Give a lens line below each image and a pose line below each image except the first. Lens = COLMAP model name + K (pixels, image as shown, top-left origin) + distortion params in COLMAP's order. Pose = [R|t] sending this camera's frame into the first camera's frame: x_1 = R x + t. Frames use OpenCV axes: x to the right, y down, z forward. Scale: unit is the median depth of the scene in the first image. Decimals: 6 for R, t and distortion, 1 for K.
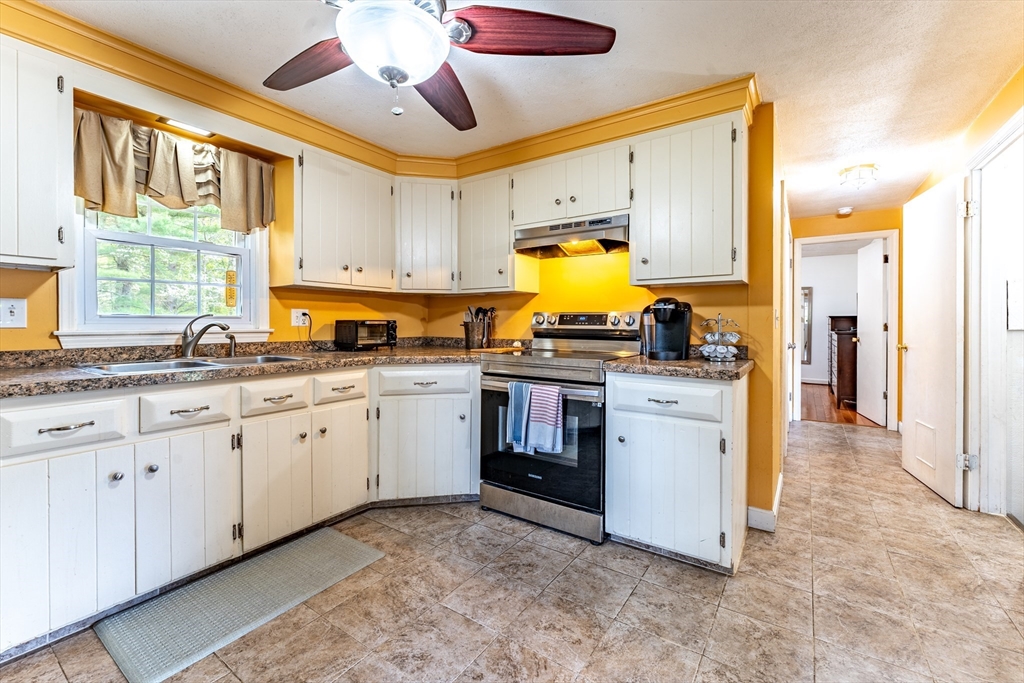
lens RADIAL K [[424.9, 0, 514.6], [0, 424.9, 324.4], [0, 0, 1]] dist [-0.000333, 0.000620]
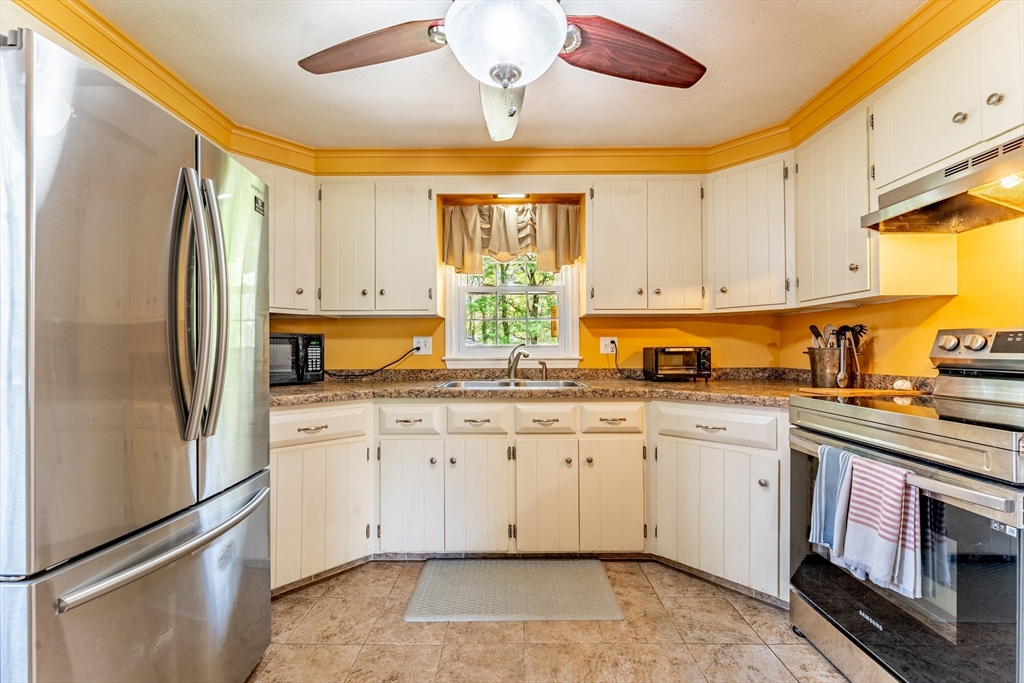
lens RADIAL K [[425.5, 0, 515.4], [0, 425.5, 346.3], [0, 0, 1]] dist [0.001182, -0.000788]
pose [[0.560995, -0.012167, -0.827730, 0.260091], [0.002951, 0.999915, -0.012698, -0.001644], [0.827814, 0.004681, 0.560983, 0.290163]]
